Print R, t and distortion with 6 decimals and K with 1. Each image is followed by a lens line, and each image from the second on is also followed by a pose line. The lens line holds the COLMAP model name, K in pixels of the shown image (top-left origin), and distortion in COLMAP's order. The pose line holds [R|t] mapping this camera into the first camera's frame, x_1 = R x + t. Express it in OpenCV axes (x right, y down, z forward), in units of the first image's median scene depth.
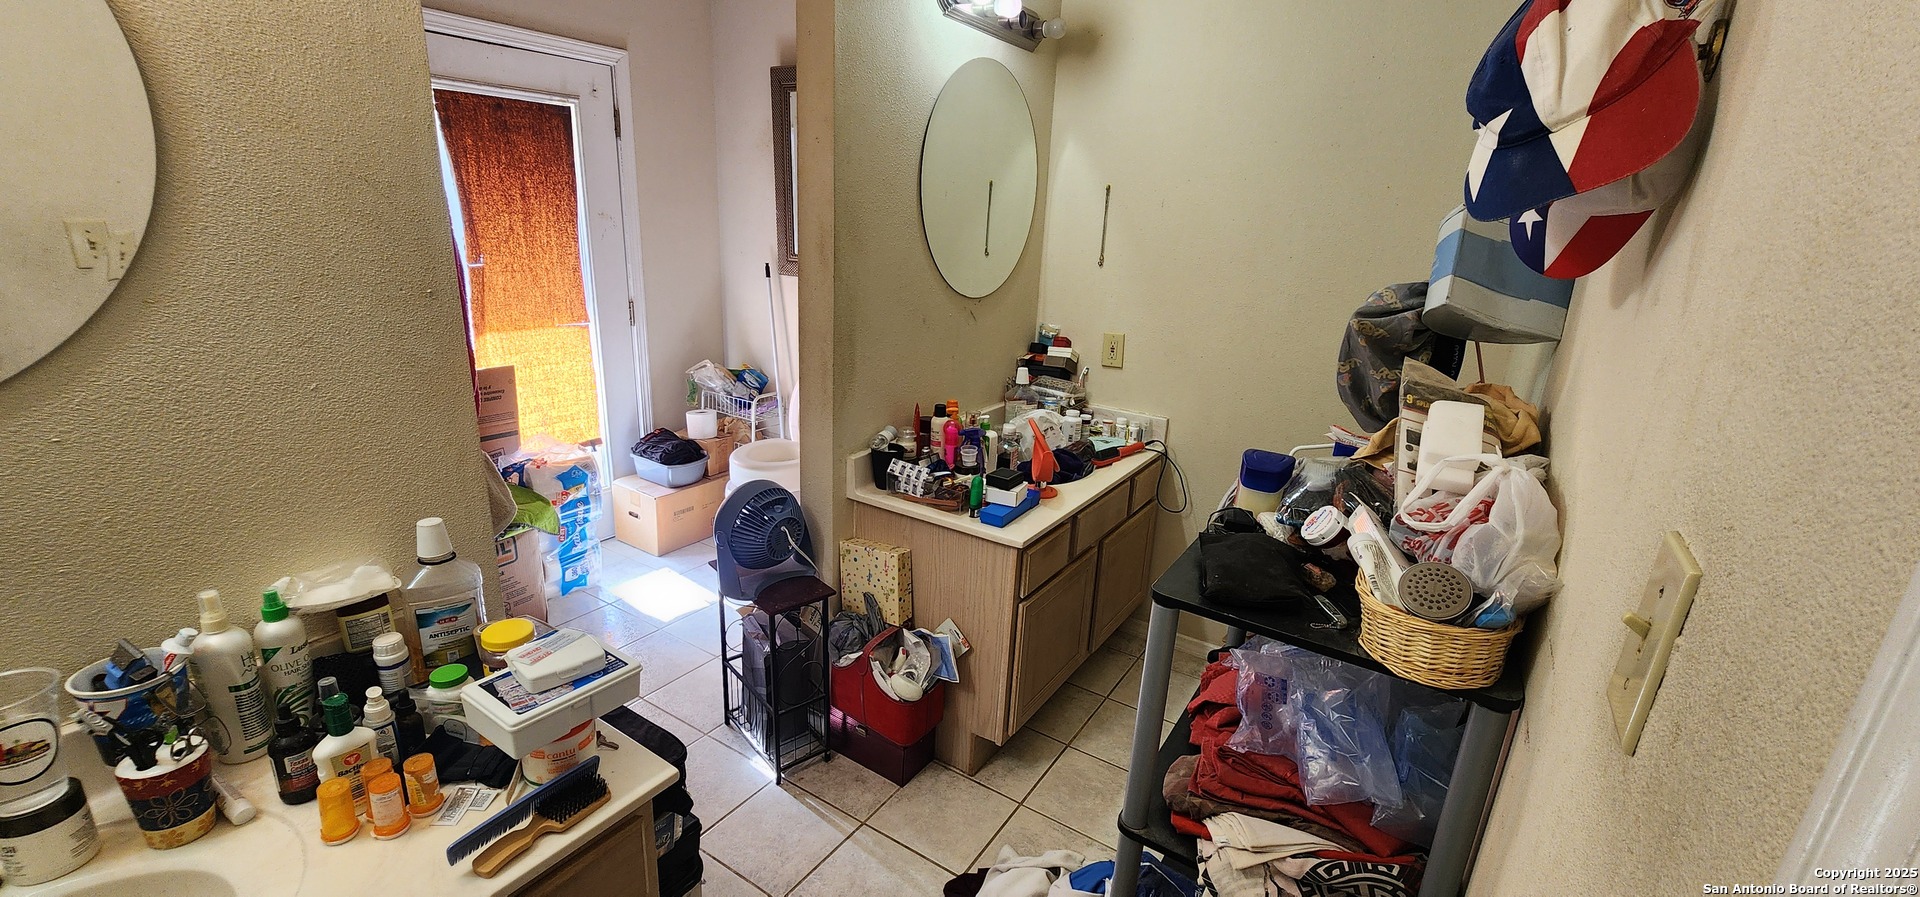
lens RADIAL K [[791.4, 0, 951.7], [0, 791.4, 460.7], [0, 0, 1]] dist [-0.000161, -0.000027]
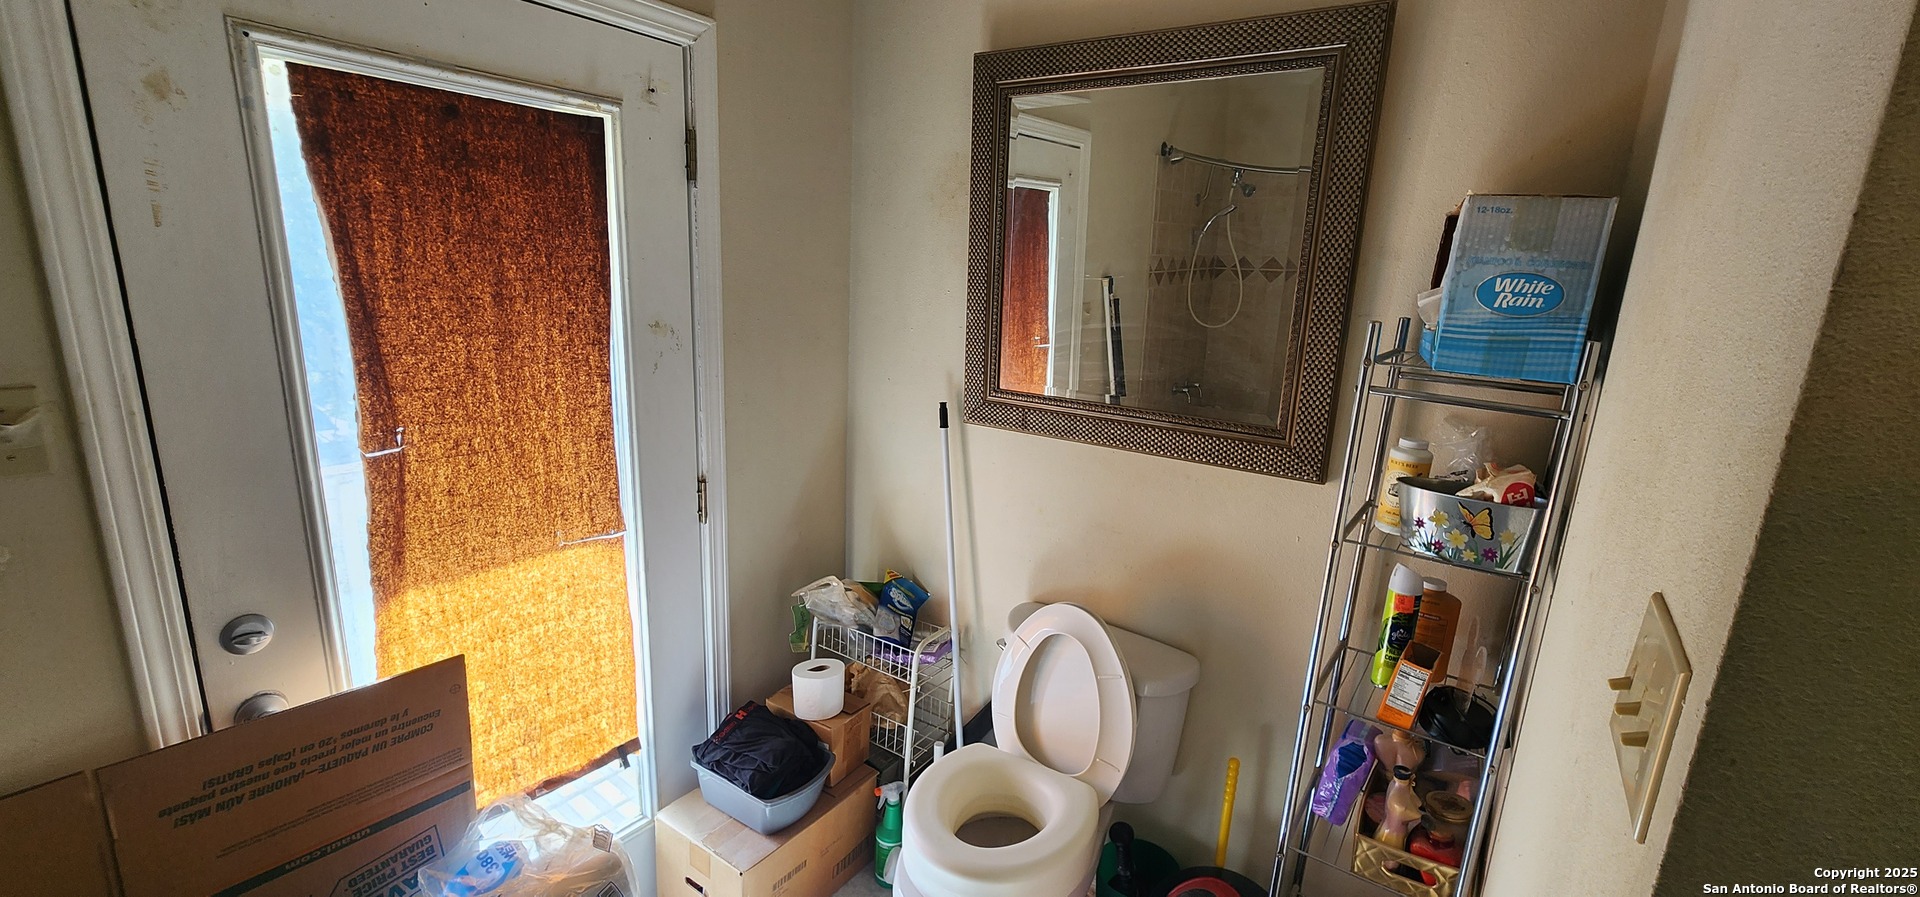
lens RADIAL K [[814.8, 0, 960.7], [0, 814.8, 461.2], [0, 0, 1]] dist [0.000545, -0.000045]
pose [[0.999695, -0.000884, -0.024661, -0.229639], [-0.001104, 0.996756, -0.080474, -0.180361], [0.024652, 0.080477, 0.996452, 0.480549]]
